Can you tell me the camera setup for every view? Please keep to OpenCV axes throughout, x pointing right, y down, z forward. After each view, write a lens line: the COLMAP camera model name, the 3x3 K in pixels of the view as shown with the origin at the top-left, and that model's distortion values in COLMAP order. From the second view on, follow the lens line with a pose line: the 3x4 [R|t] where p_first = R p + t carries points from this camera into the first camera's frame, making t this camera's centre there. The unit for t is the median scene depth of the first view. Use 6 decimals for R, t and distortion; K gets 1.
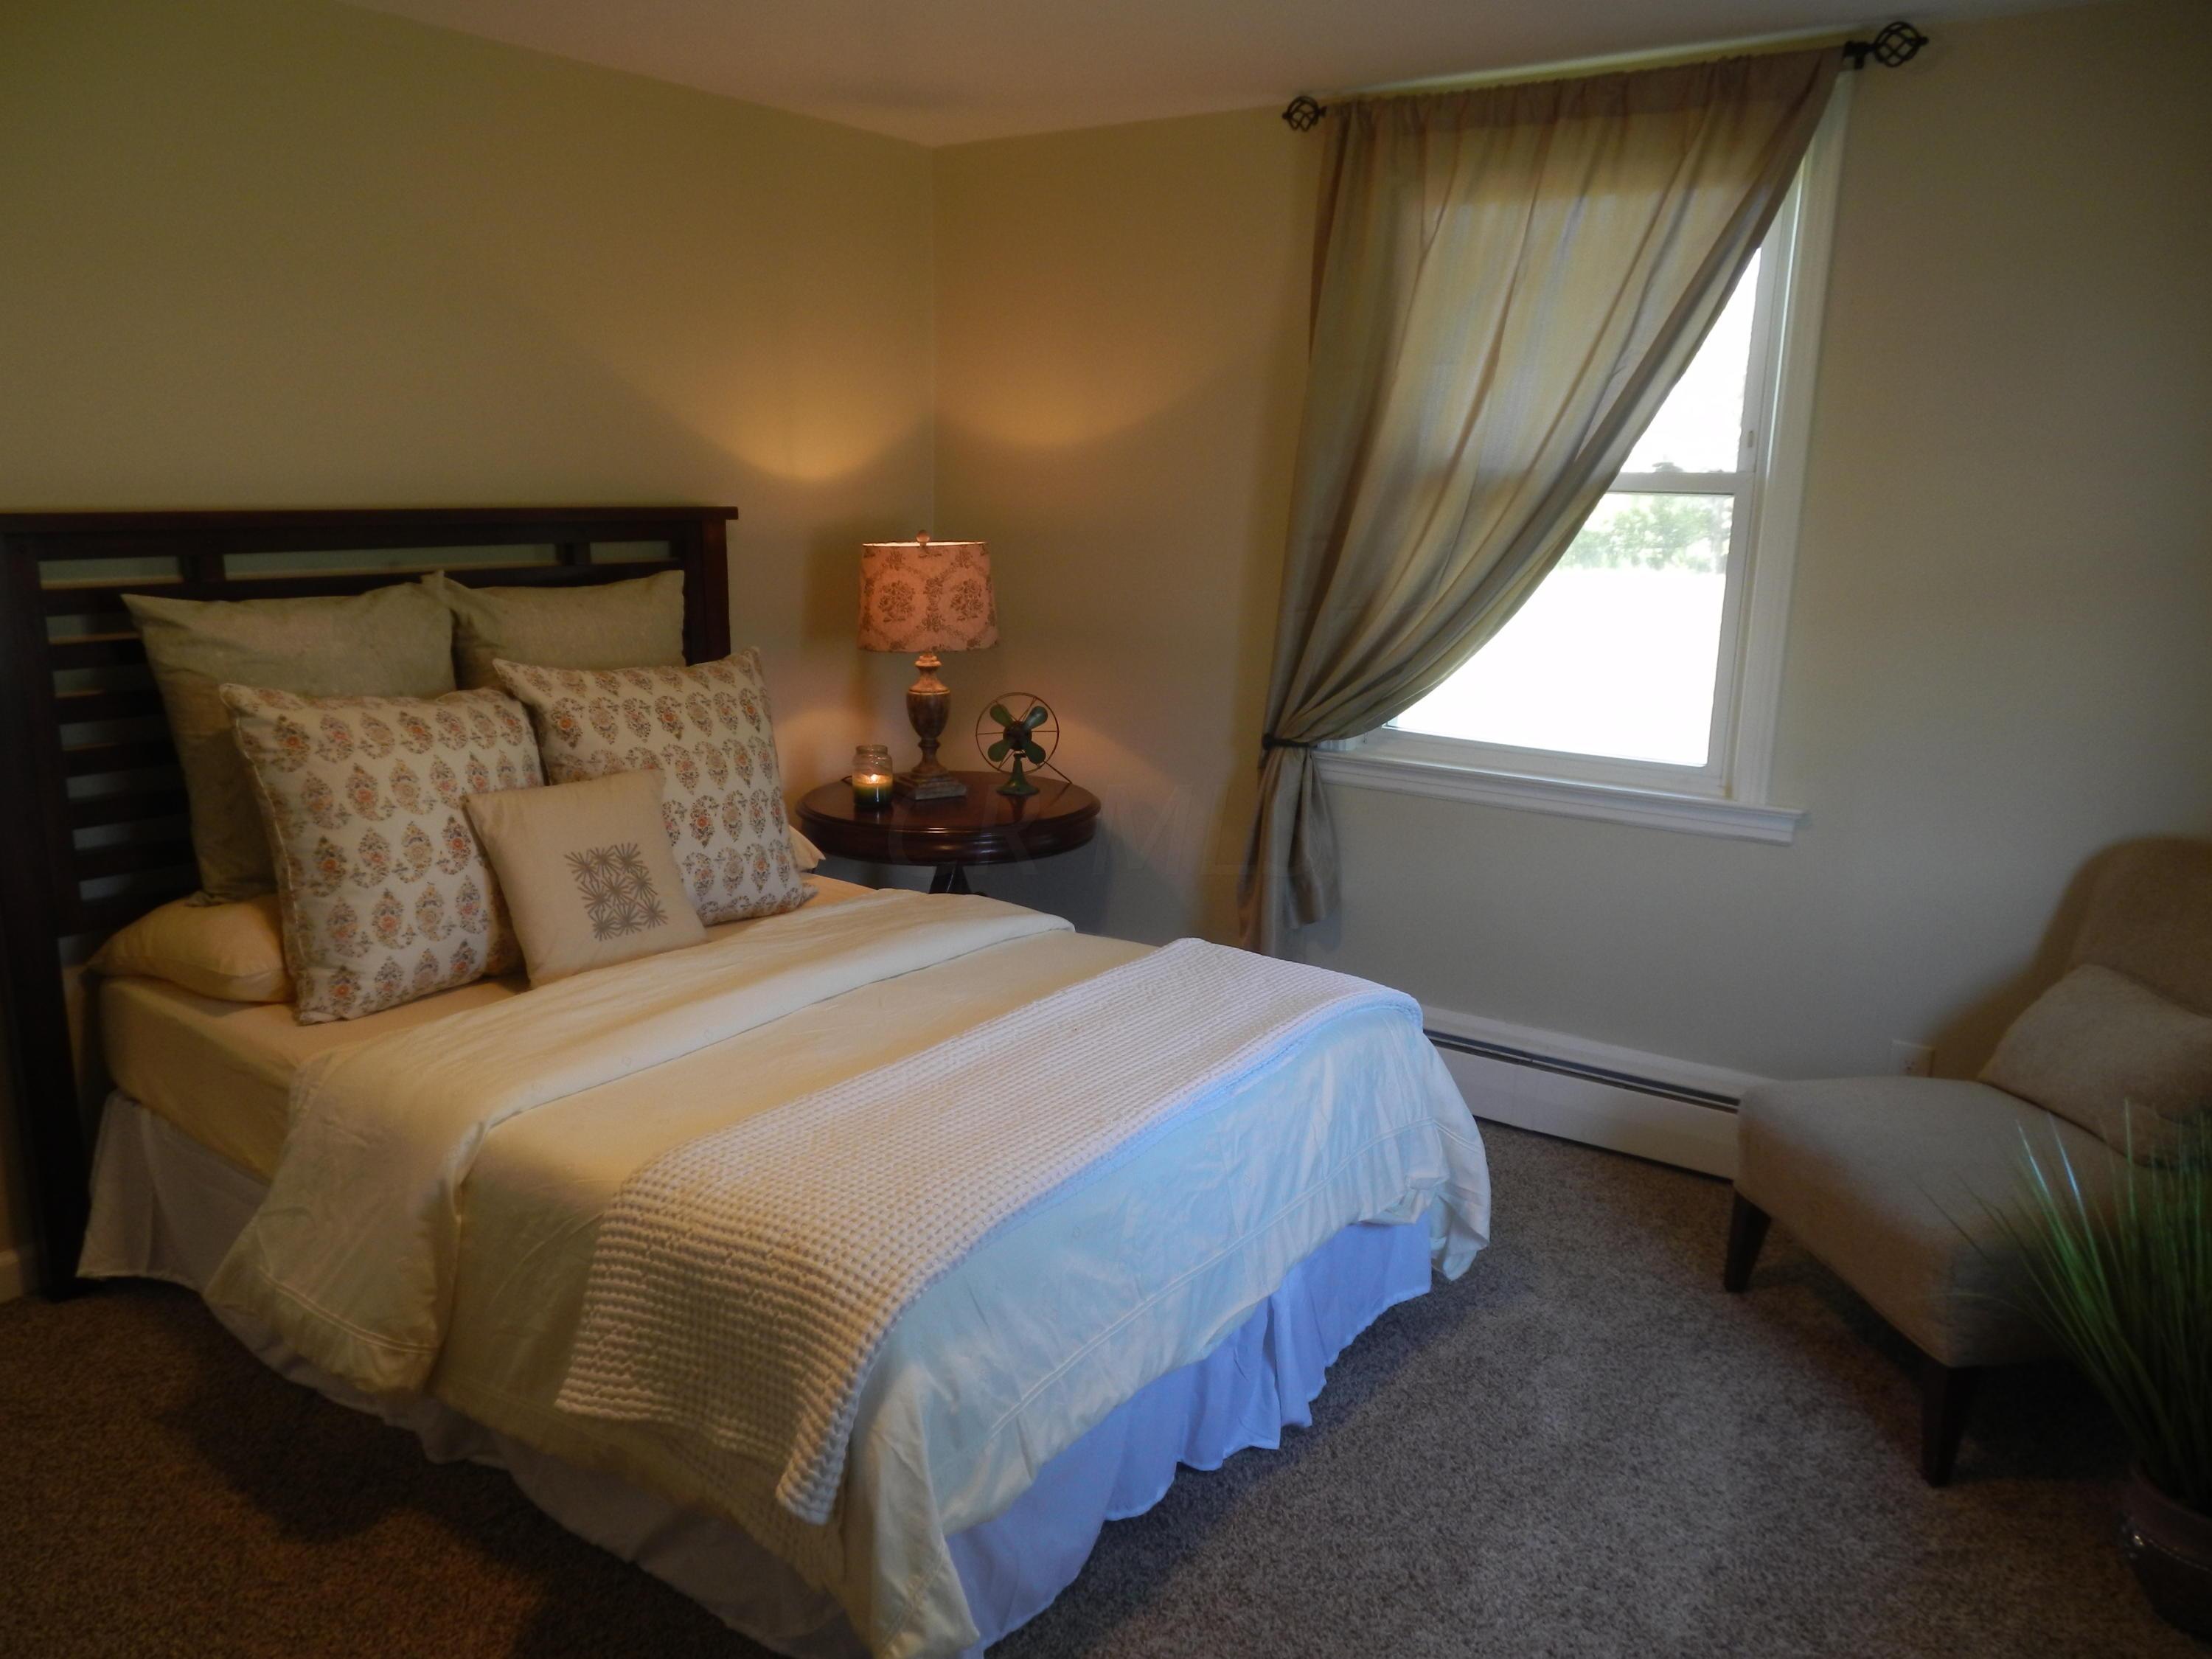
lens RADIAL K [[1690.8, 0, 1105.4], [0, 1690.8, 830.4], [0, 0, 1]] dist [0.018975, -0.001341]
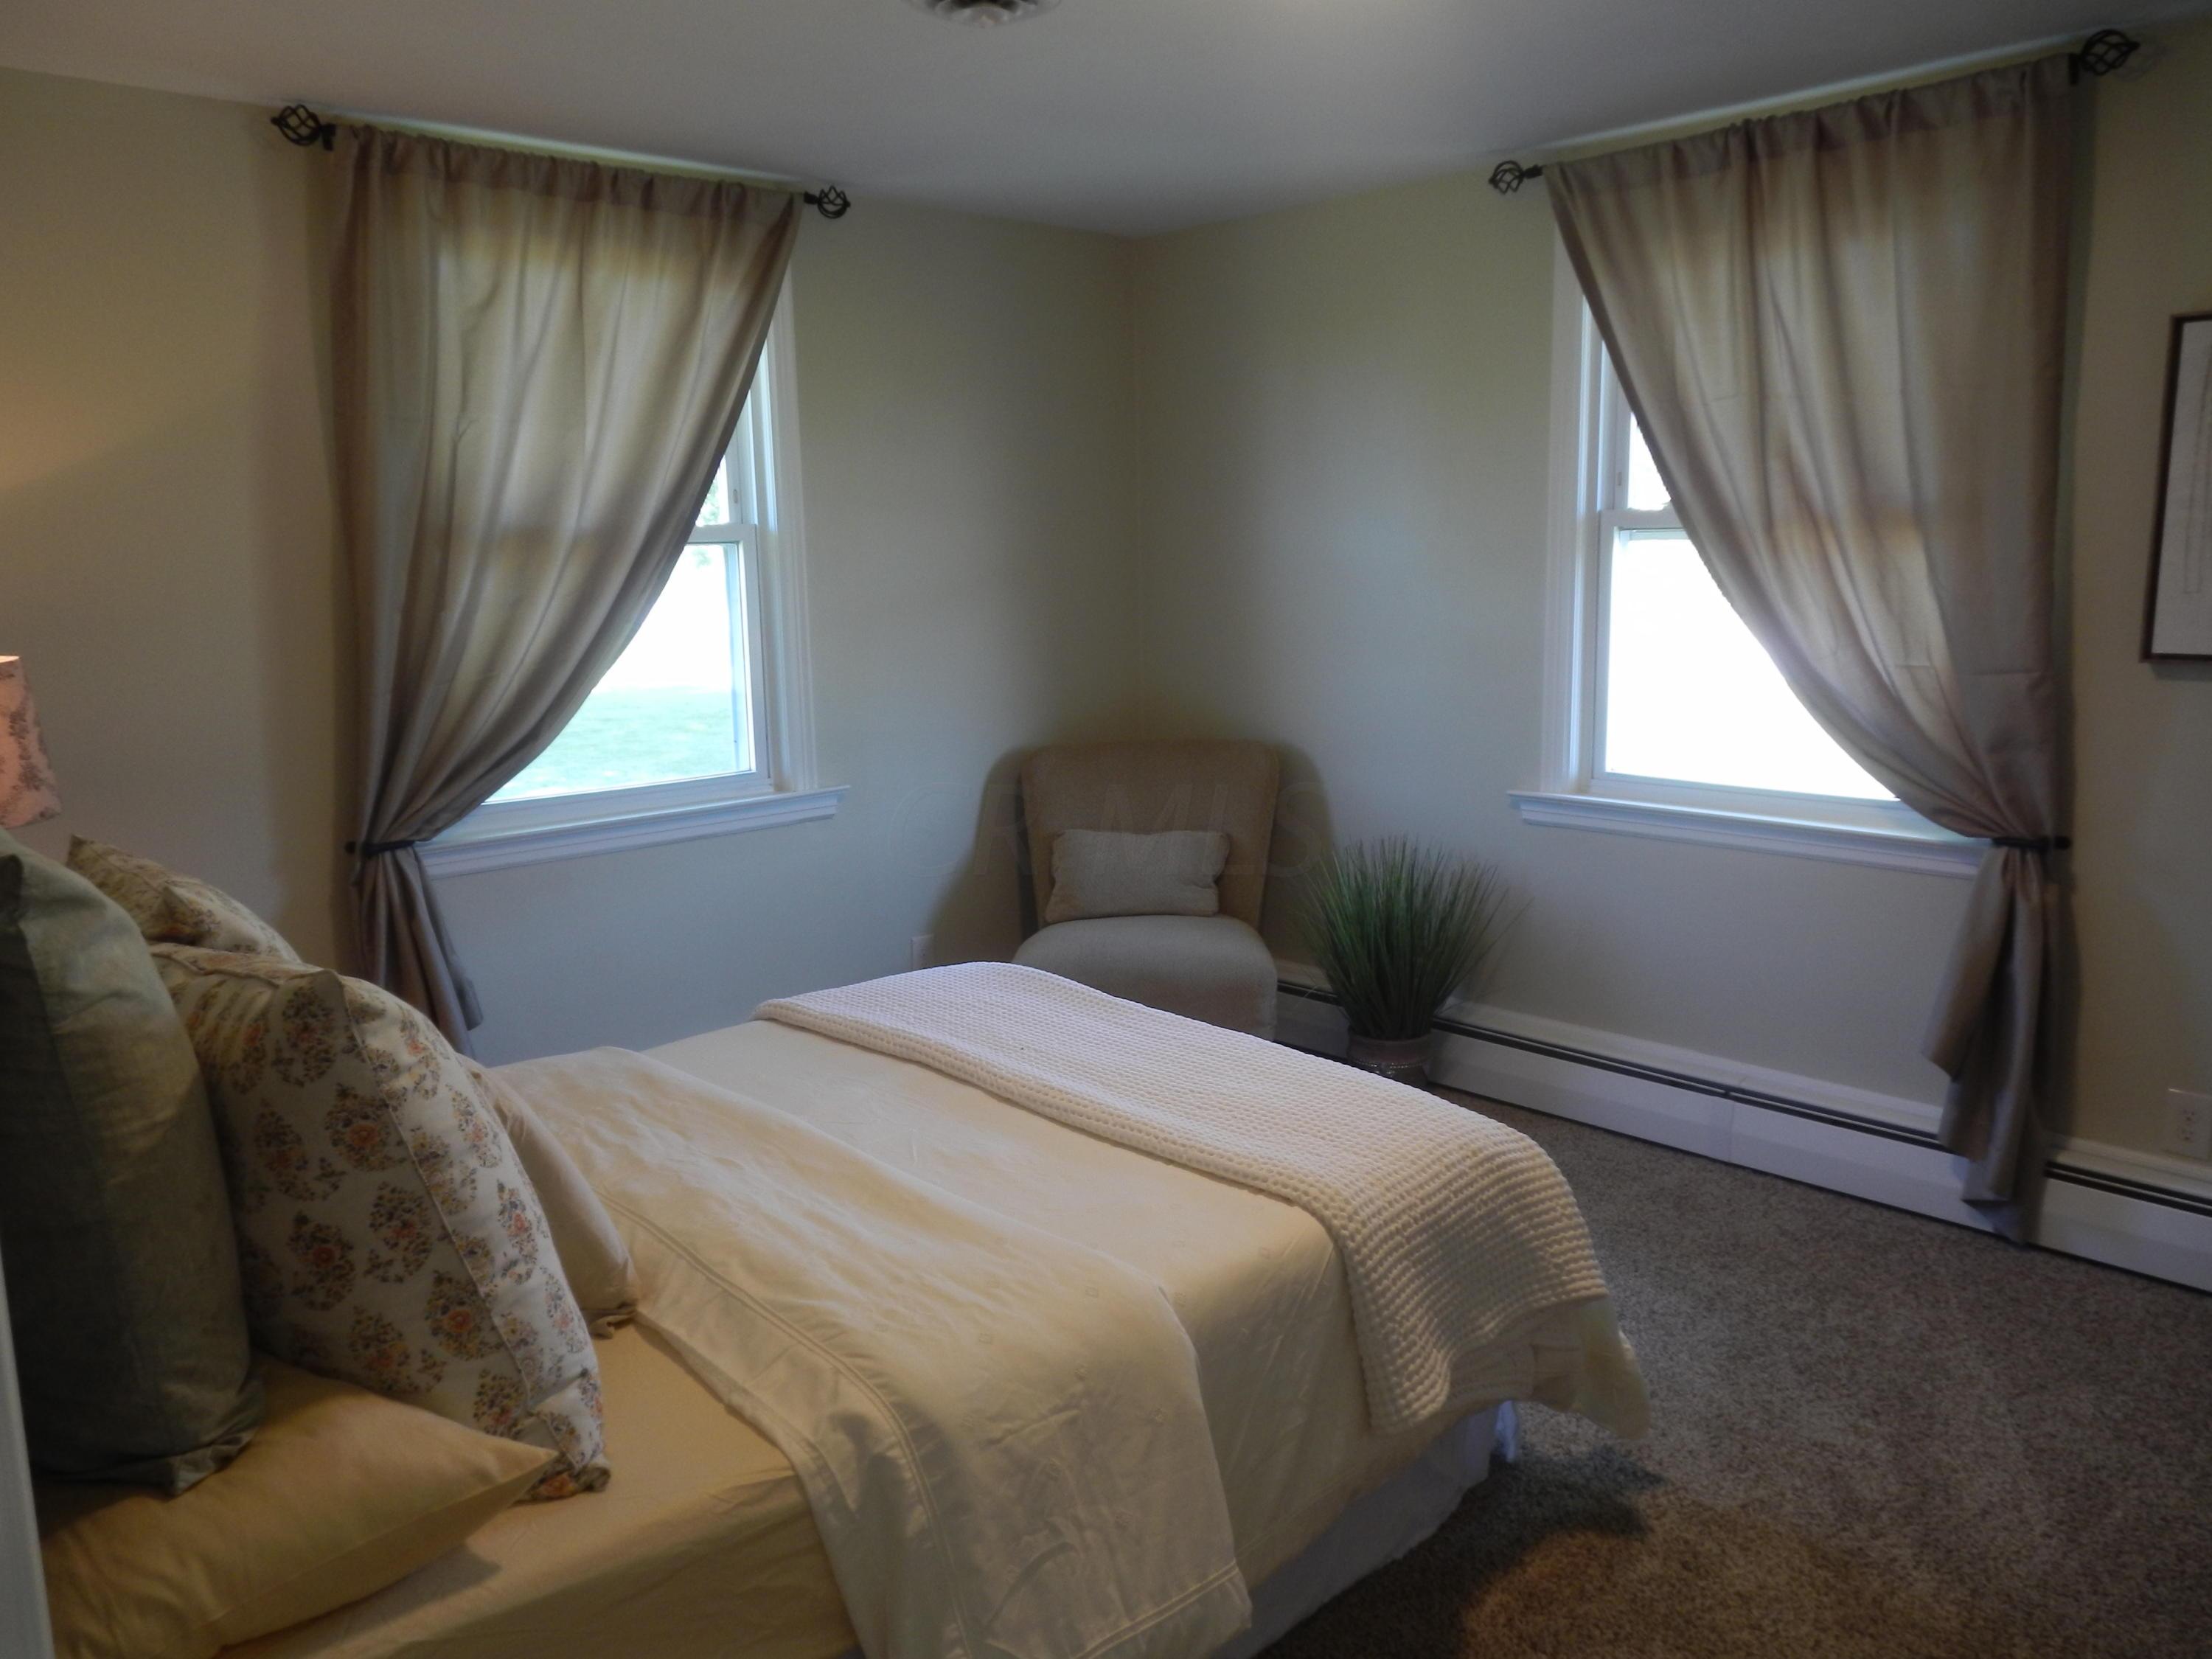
lens RADIAL K [[1697.0, 0, 1104.9], [0, 1697.0, 832.6], [0, 0, 1]] dist [0.028851, 0.001402]
pose [[0.181278, -0.186889, 0.965511, -1.297960], [0.217948, 0.964998, 0.145869, -0.202361], [-0.958977, 0.183988, 0.215665, 0.893880]]
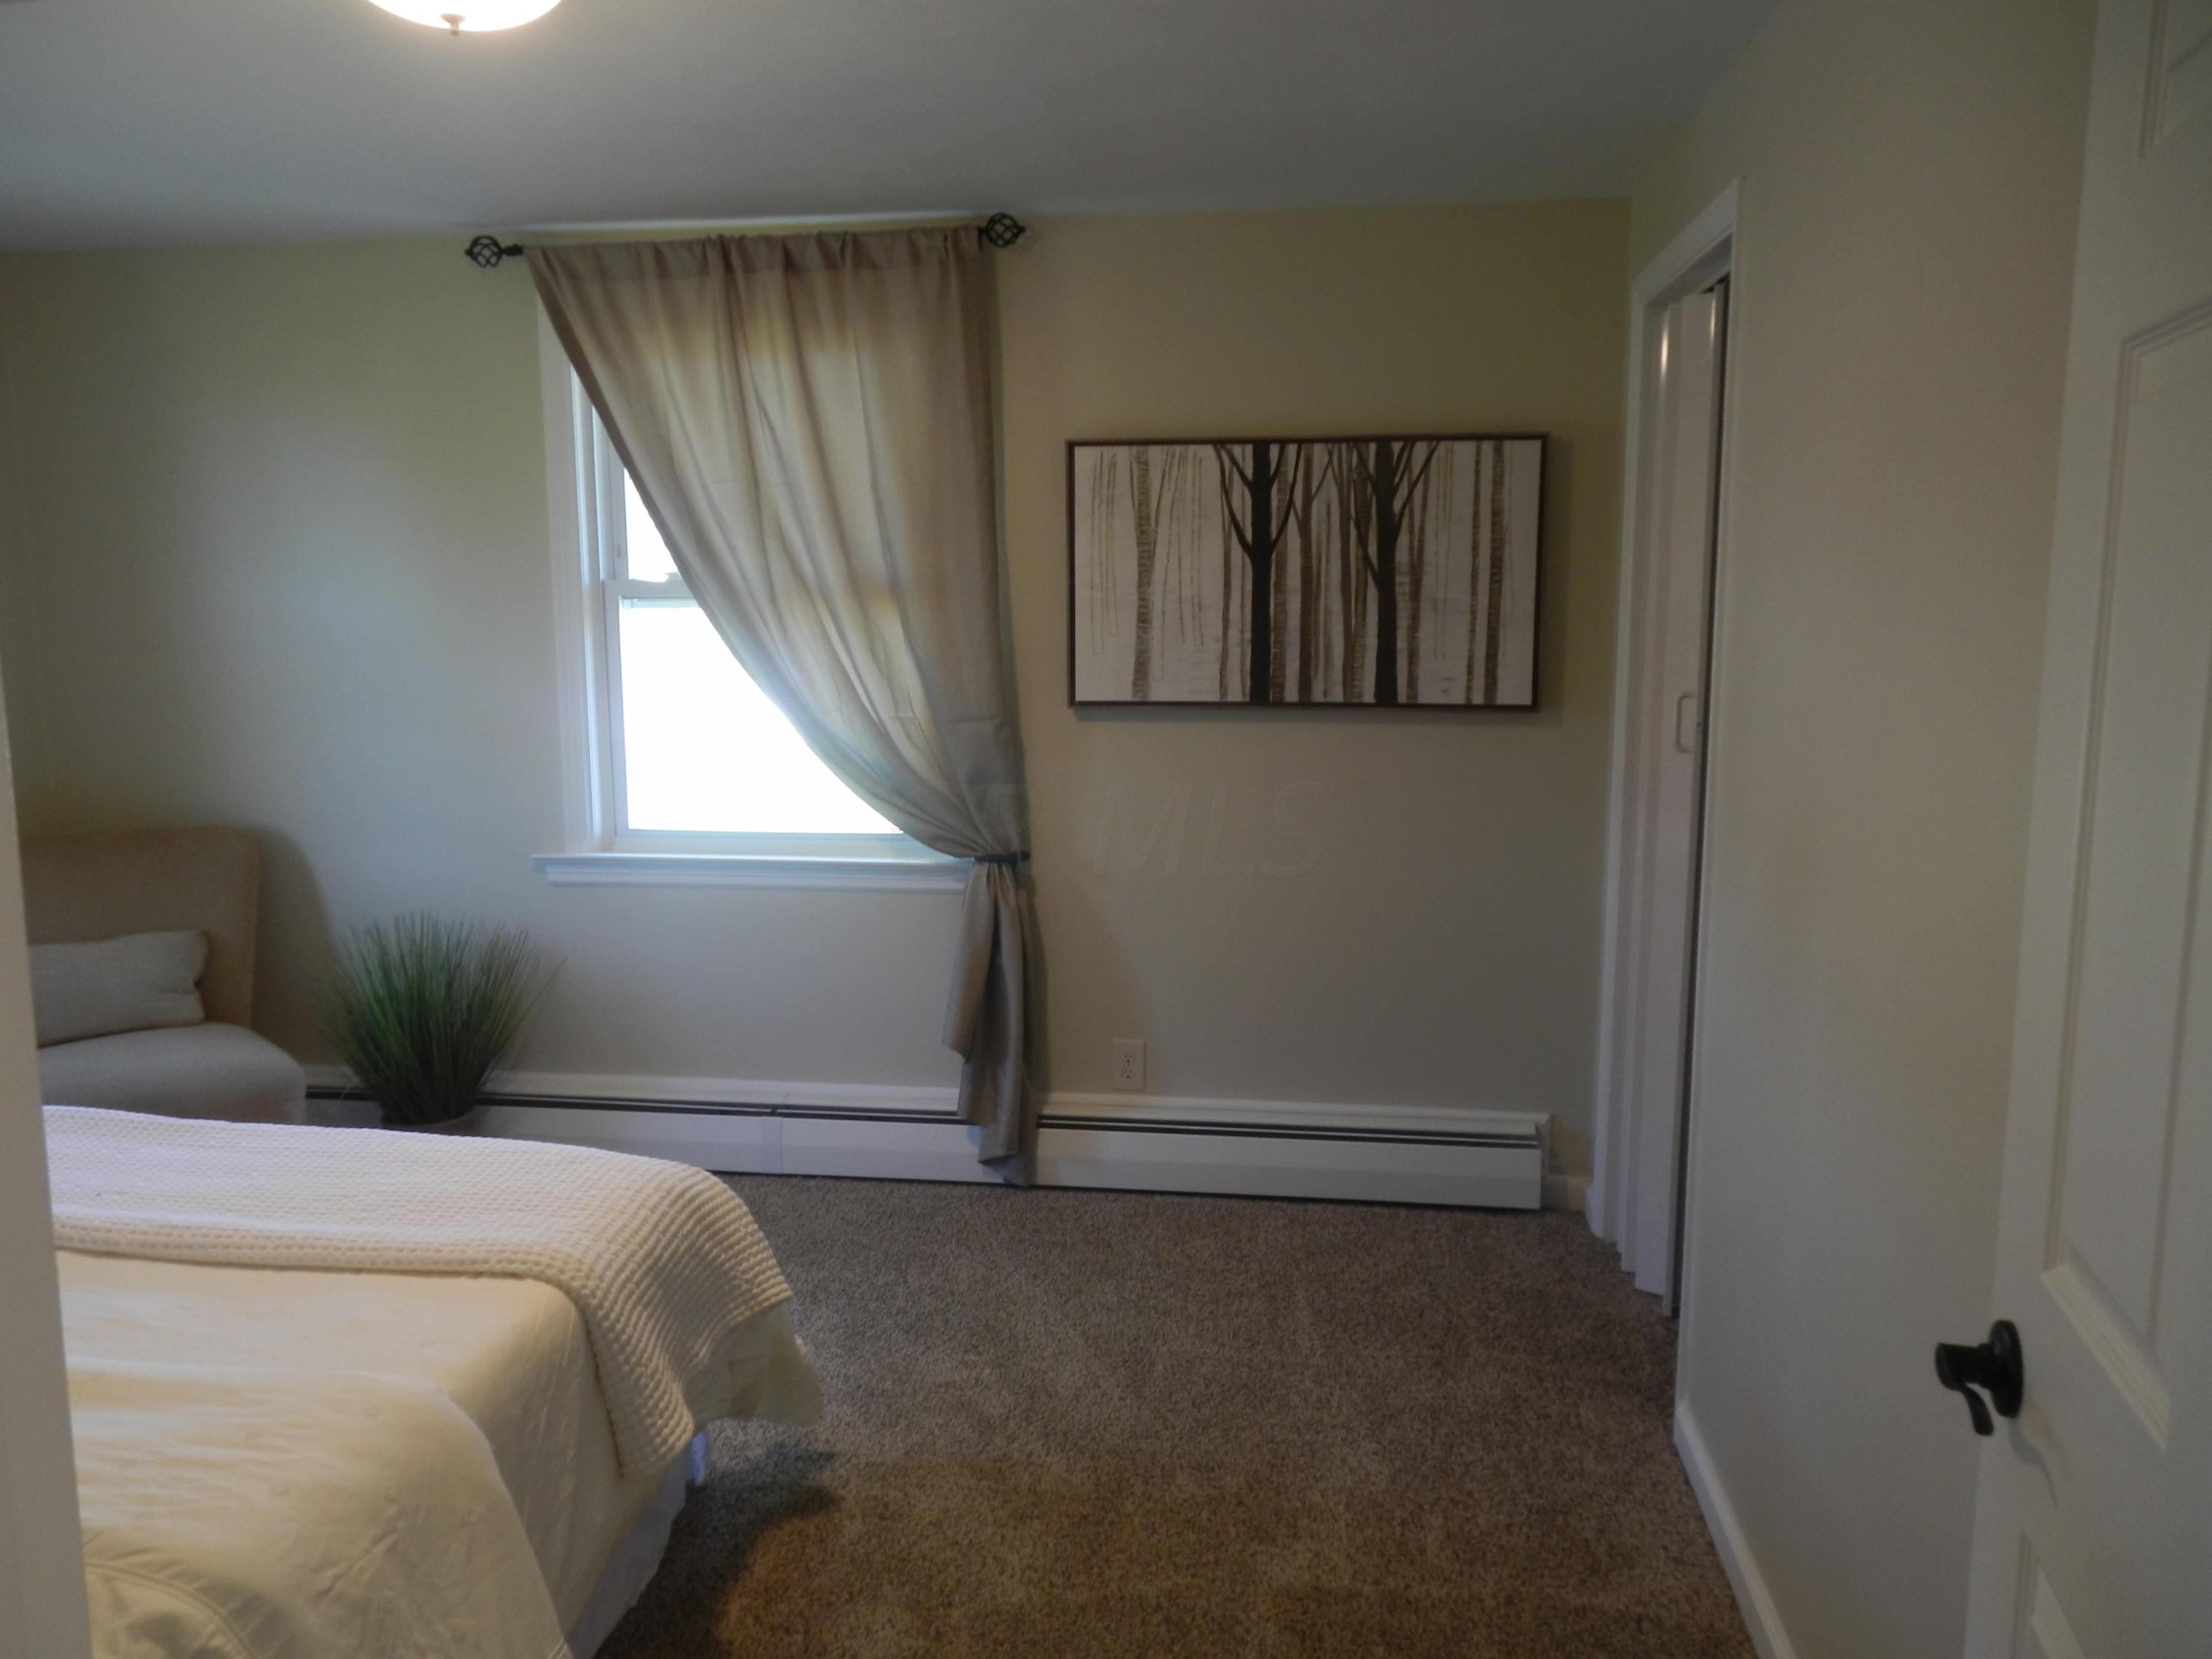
lens RADIAL K [[1690.8, 0, 1105.4], [0, 1690.8, 830.4], [0, 0, 1]] dist [0.018975, -0.001341]
pose [[-0.465222, -0.138252, 0.874331, -1.338357], [0.177577, 0.953073, 0.245189, -0.254217], [-0.867200, 0.269328, -0.418840, 1.109246]]
